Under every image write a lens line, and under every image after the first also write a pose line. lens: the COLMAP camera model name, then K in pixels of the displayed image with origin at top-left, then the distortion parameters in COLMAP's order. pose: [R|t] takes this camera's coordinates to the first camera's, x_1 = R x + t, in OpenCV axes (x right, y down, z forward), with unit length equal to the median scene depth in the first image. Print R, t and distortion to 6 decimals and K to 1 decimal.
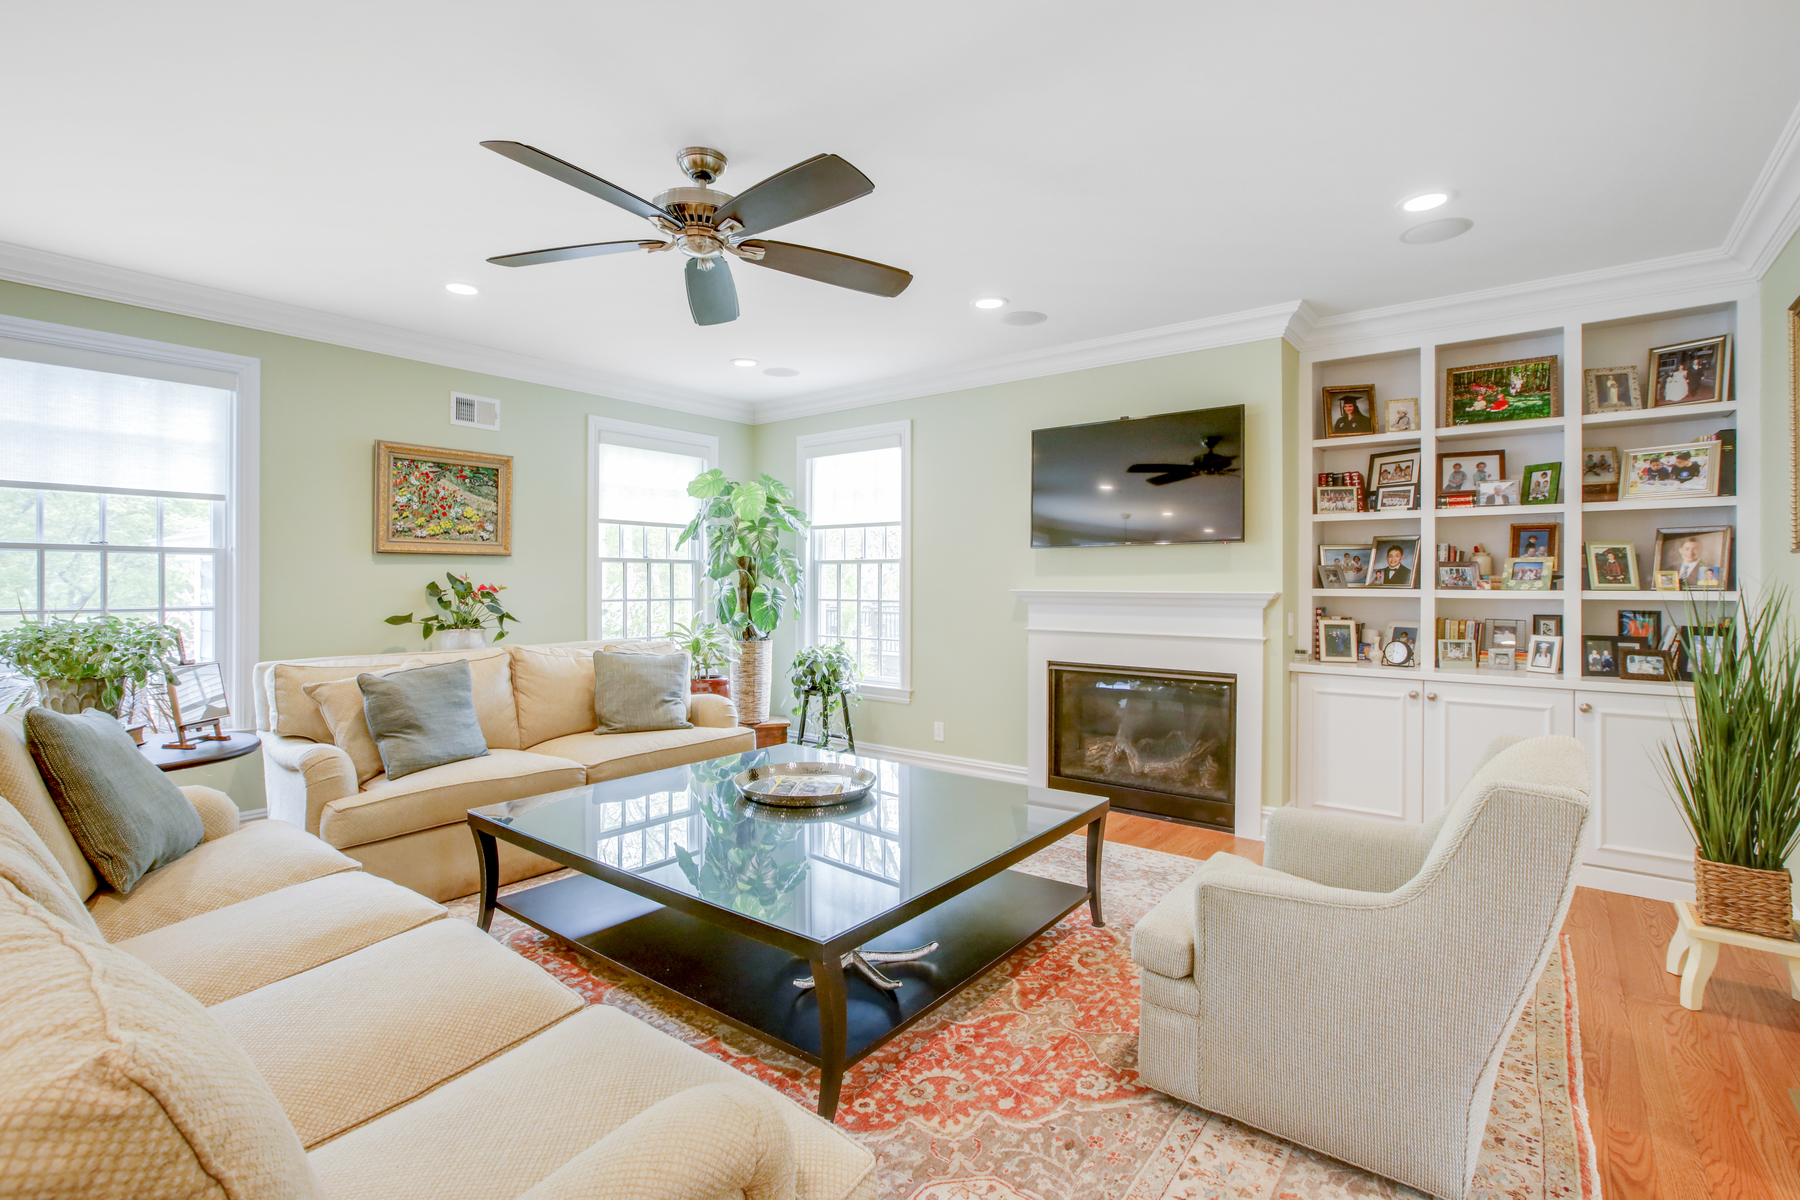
lens RADIAL K [[824.3, 0, 902.0], [0, 824.3, 583.1], [0, 0, 1]] dist [-0.022952, 0.006608]
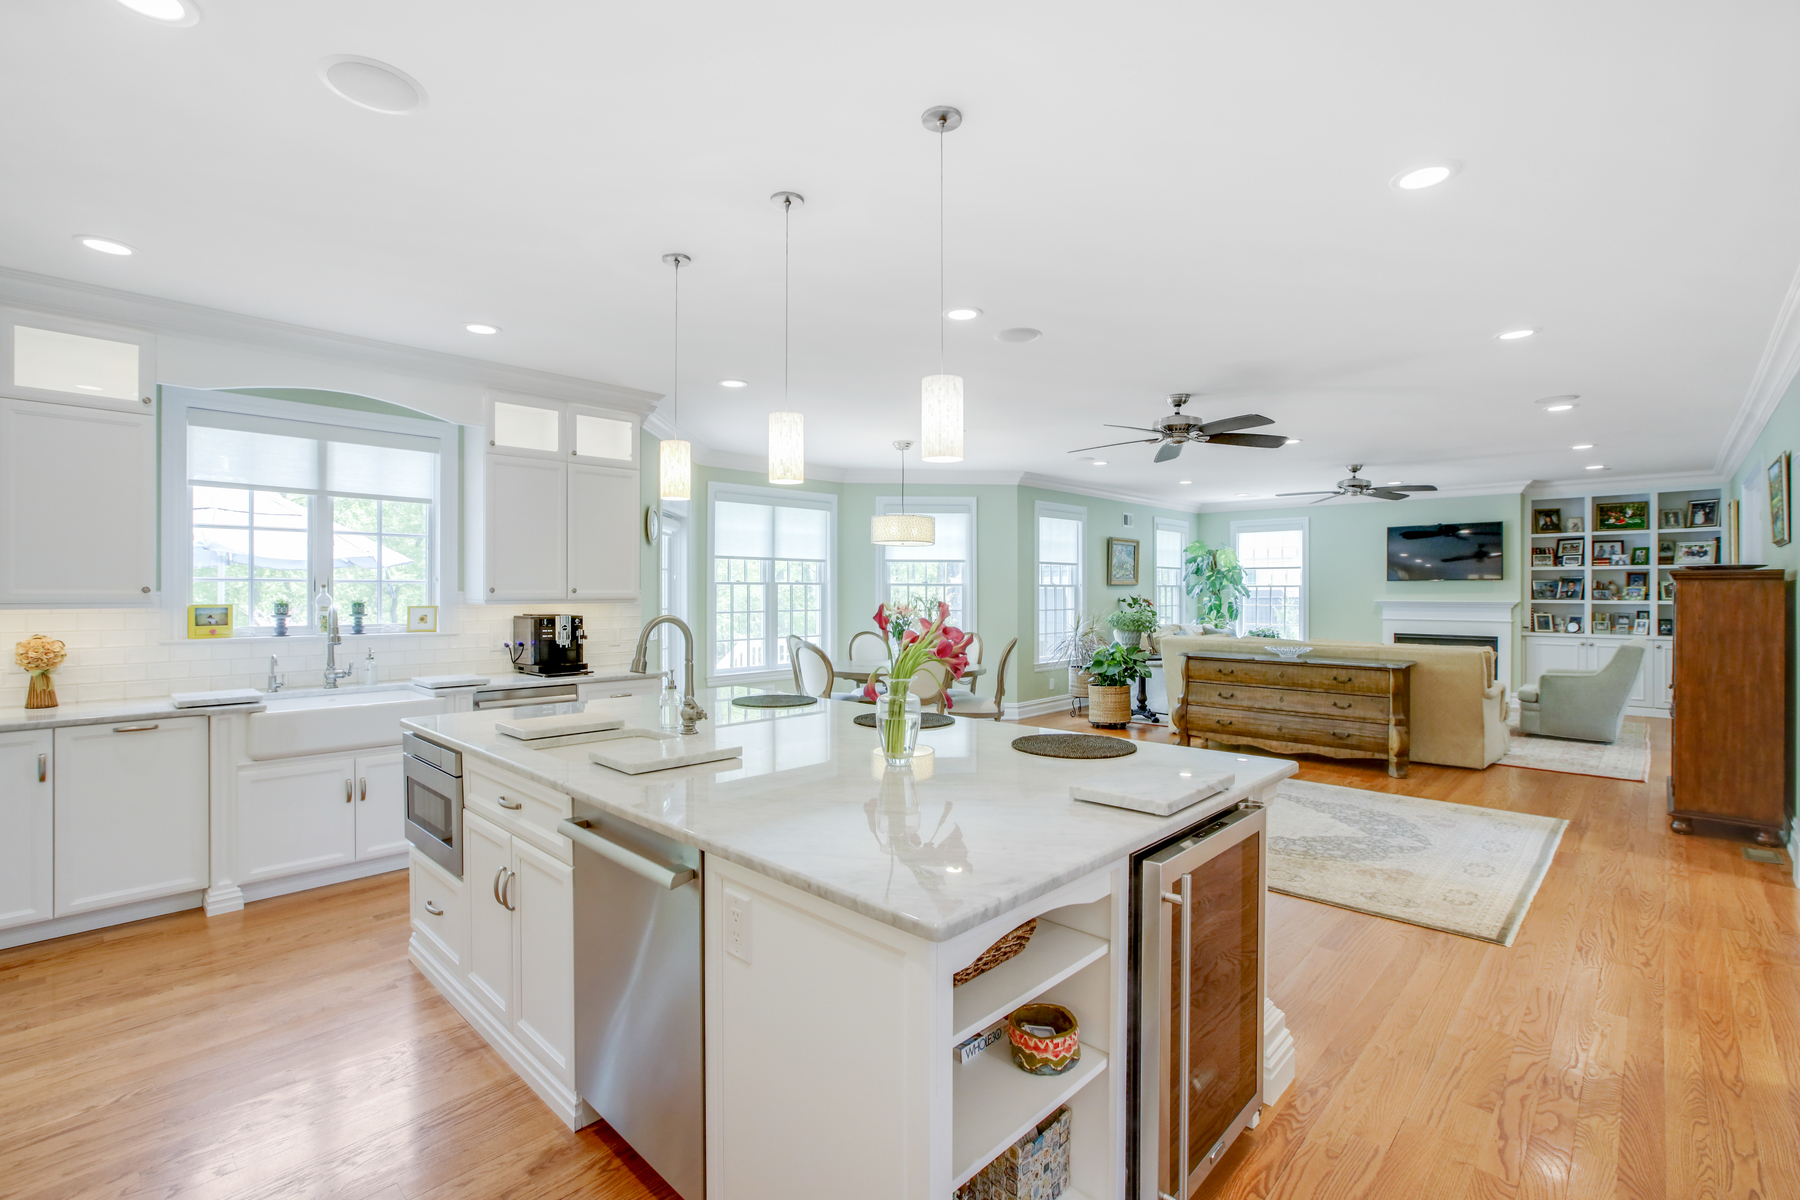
lens RADIAL K [[824.3, 0, 875.0], [0, 824.3, 595.7], [0, 0, 1]] dist [-0.022952, 0.006608]
pose [[0.994828, -0.001755, -0.101562, -1.152106], [0.001908, 0.999997, 0.001404, -0.011659], [0.101559, -0.001590, 0.994828, -1.524723]]
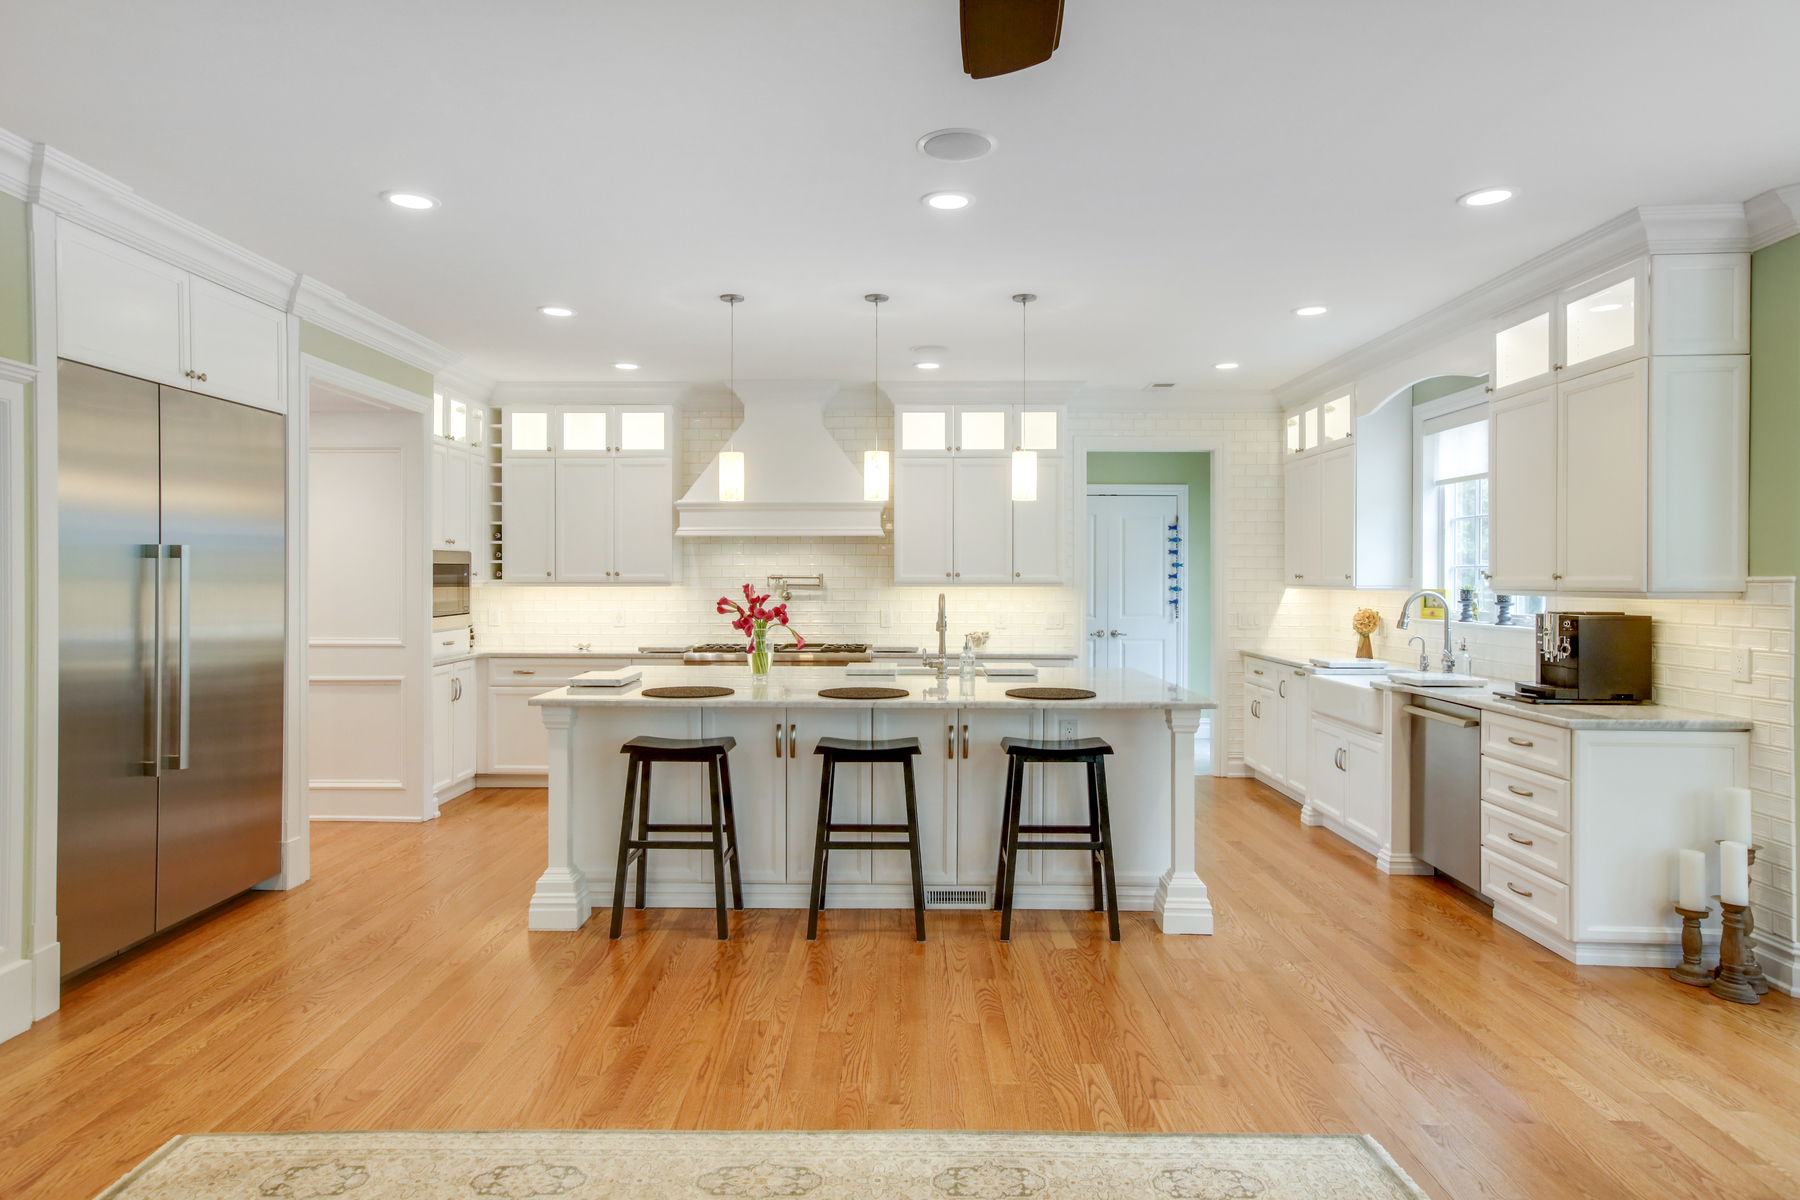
lens RADIAL K [[1044.3, 0, 884.3], [0, 1044.3, 575.3], [0, 0, 1]] dist [0.013114, 0.012275]
pose [[-0.793573, -0.006611, -0.608439, -0.575703], [-0.009520, 0.999953, 0.001551, -0.015306], [0.608400, 0.007023, -0.793599, 0.075459]]
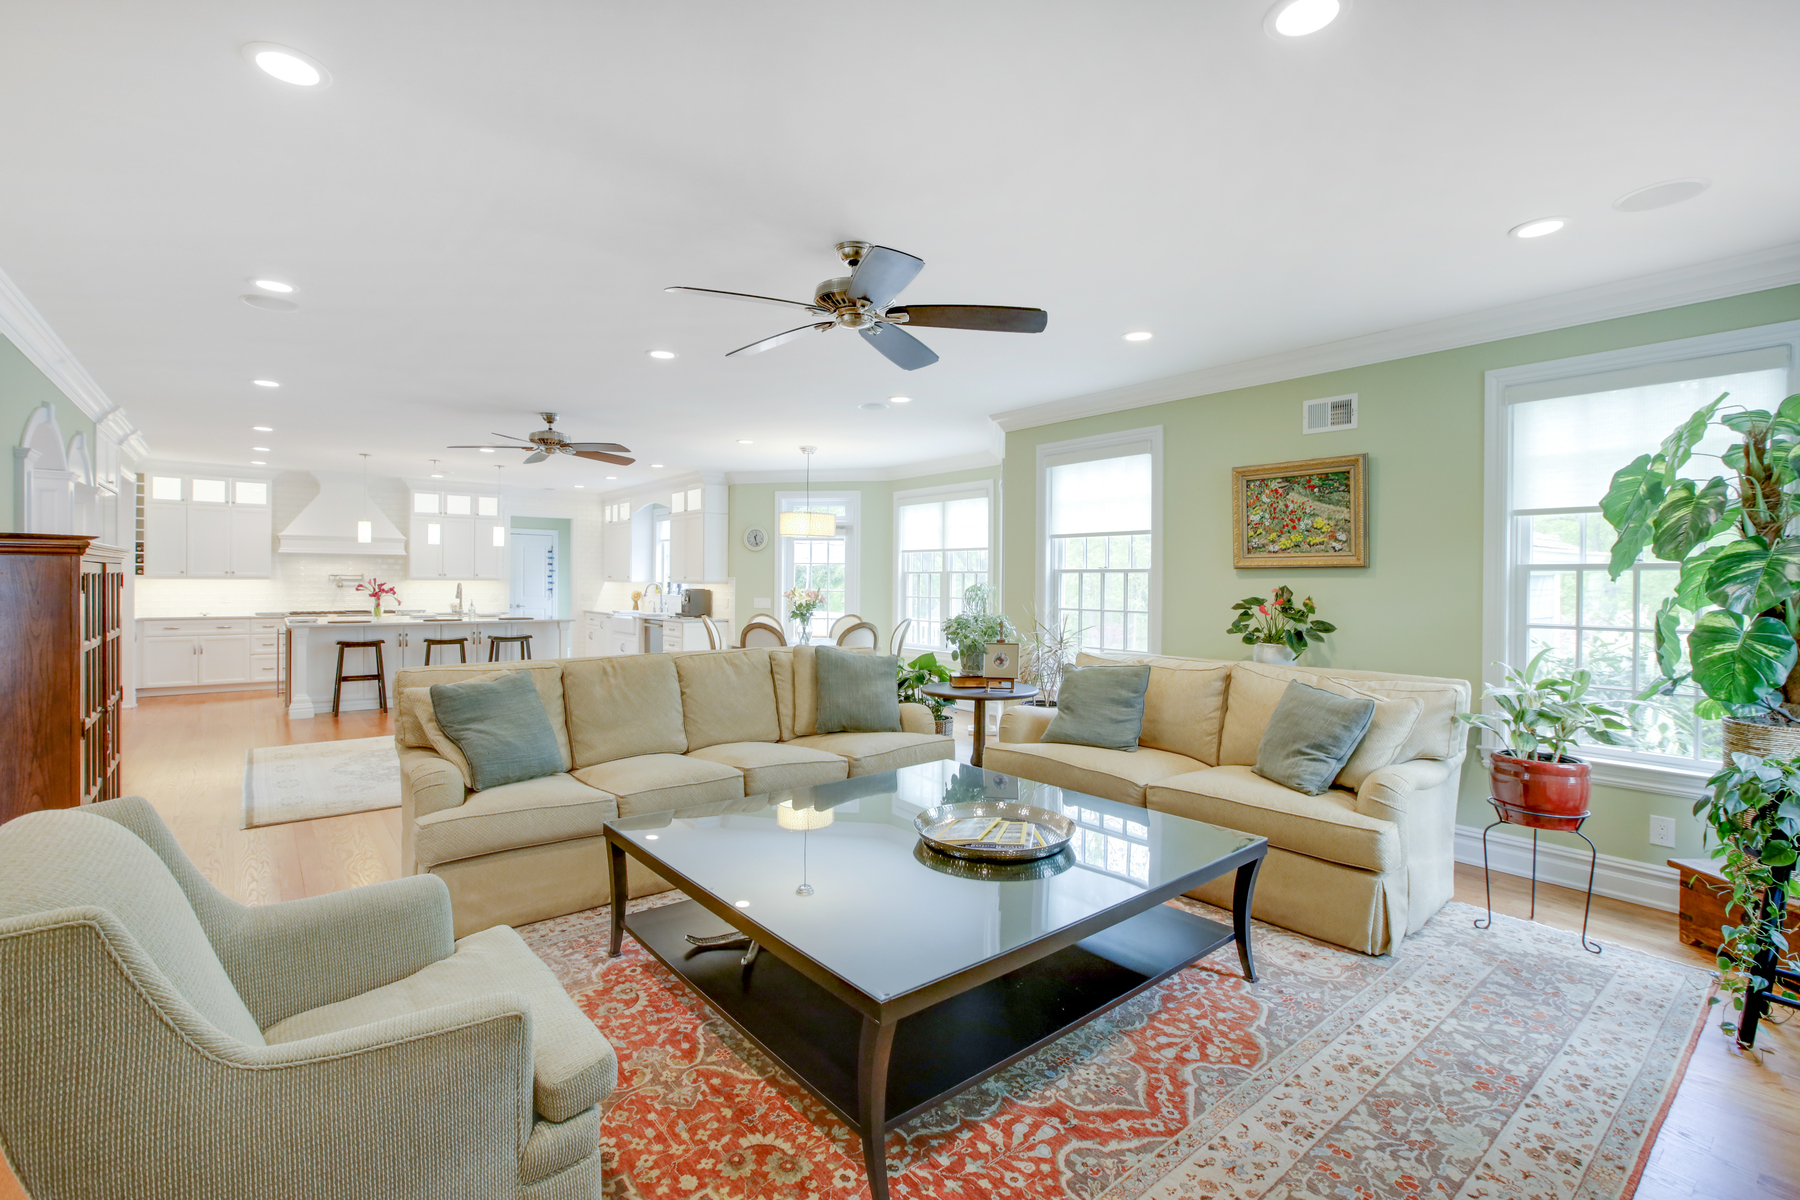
lens RADIAL K [[824.3, 0, 885.1], [0, 824.3, 584.8], [0, 0, 1]] dist [-0.022952, 0.006608]
pose [[-0.235746, -0.001725, -0.971813, 0.594455], [-0.015861, 0.999872, 0.002072, -0.010170], [0.971685, 0.015903, -0.235743, 0.857817]]
